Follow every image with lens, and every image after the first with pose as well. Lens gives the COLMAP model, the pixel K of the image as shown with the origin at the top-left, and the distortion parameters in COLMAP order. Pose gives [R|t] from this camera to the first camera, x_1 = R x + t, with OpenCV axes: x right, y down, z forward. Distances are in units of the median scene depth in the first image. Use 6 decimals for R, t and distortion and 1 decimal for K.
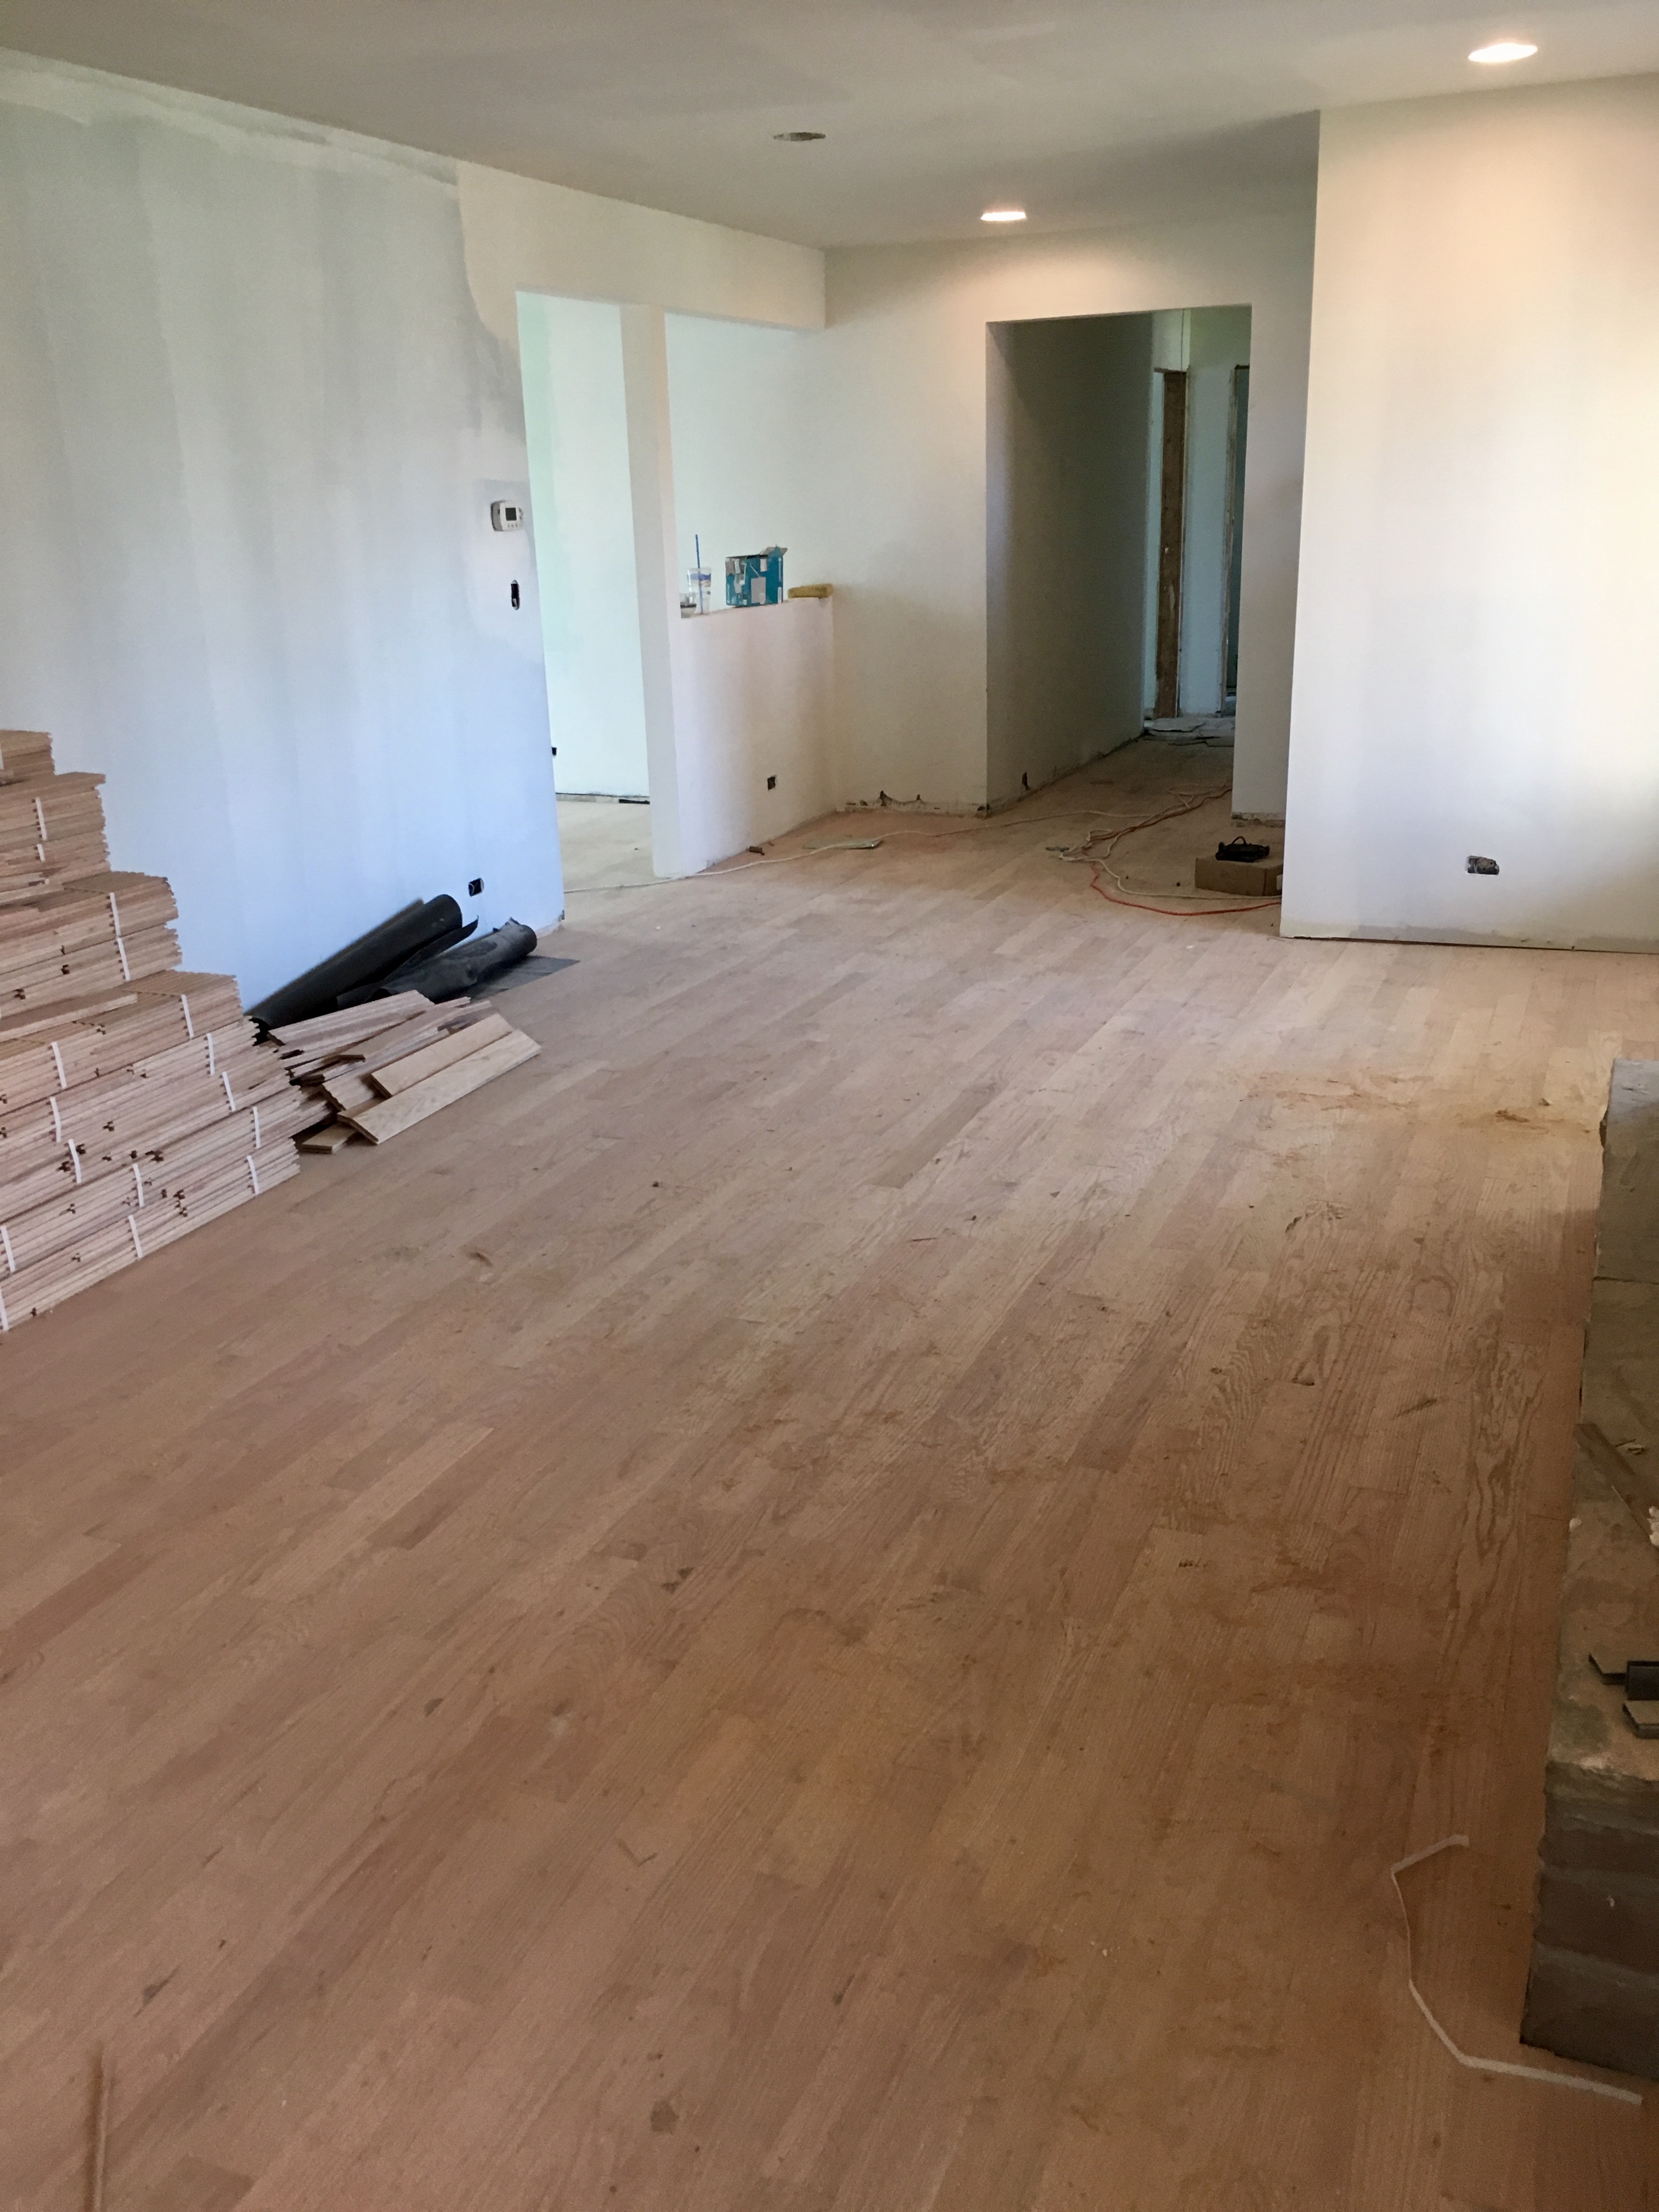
lens RADIAL K [[1860.4, 0, 829.5], [0, 1860.4, 1106.0], [0, 0, 1]] dist [0.003281, 0.001513]
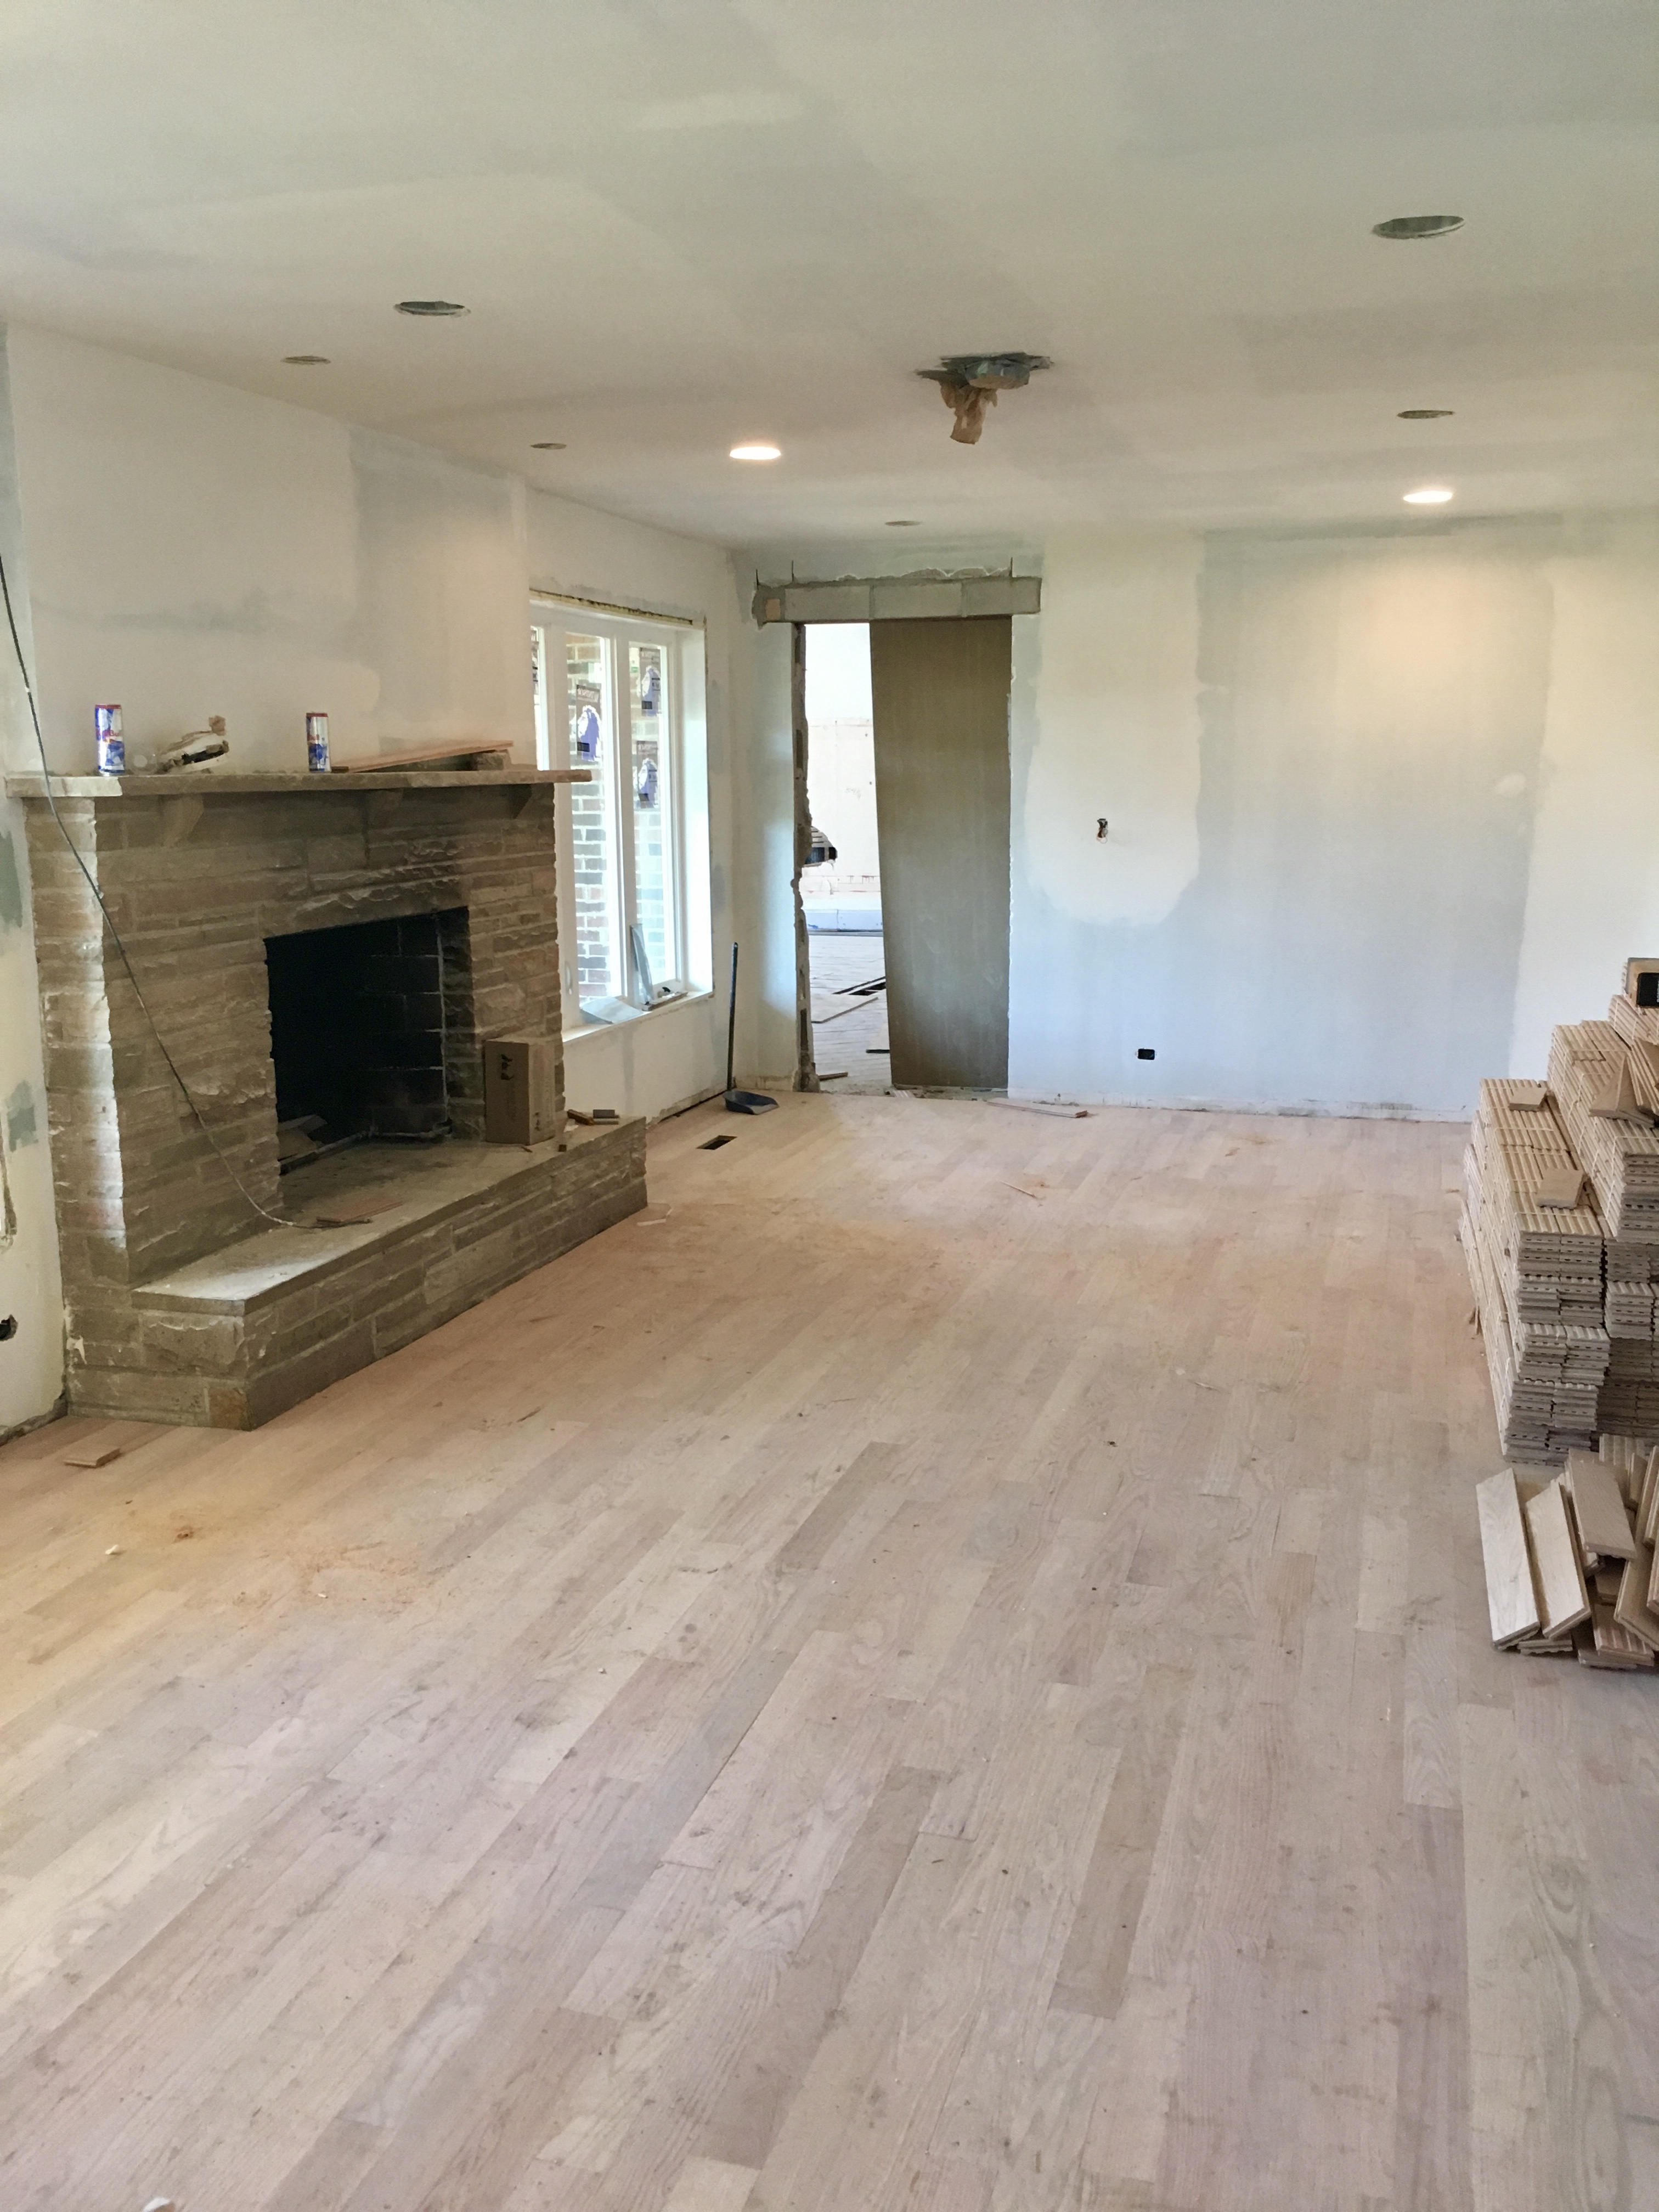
lens RADIAL K [[1860.4, 0, 829.5], [0, 1860.4, 1106.0], [0, 0, 1]] dist [0.003281, 0.001513]
pose [[-0.994737, 0.059129, -0.083681, 0.117628], [0.011610, 0.876475, 0.481307, -0.533043], [0.101804, 0.477802, -0.872549, 1.555659]]
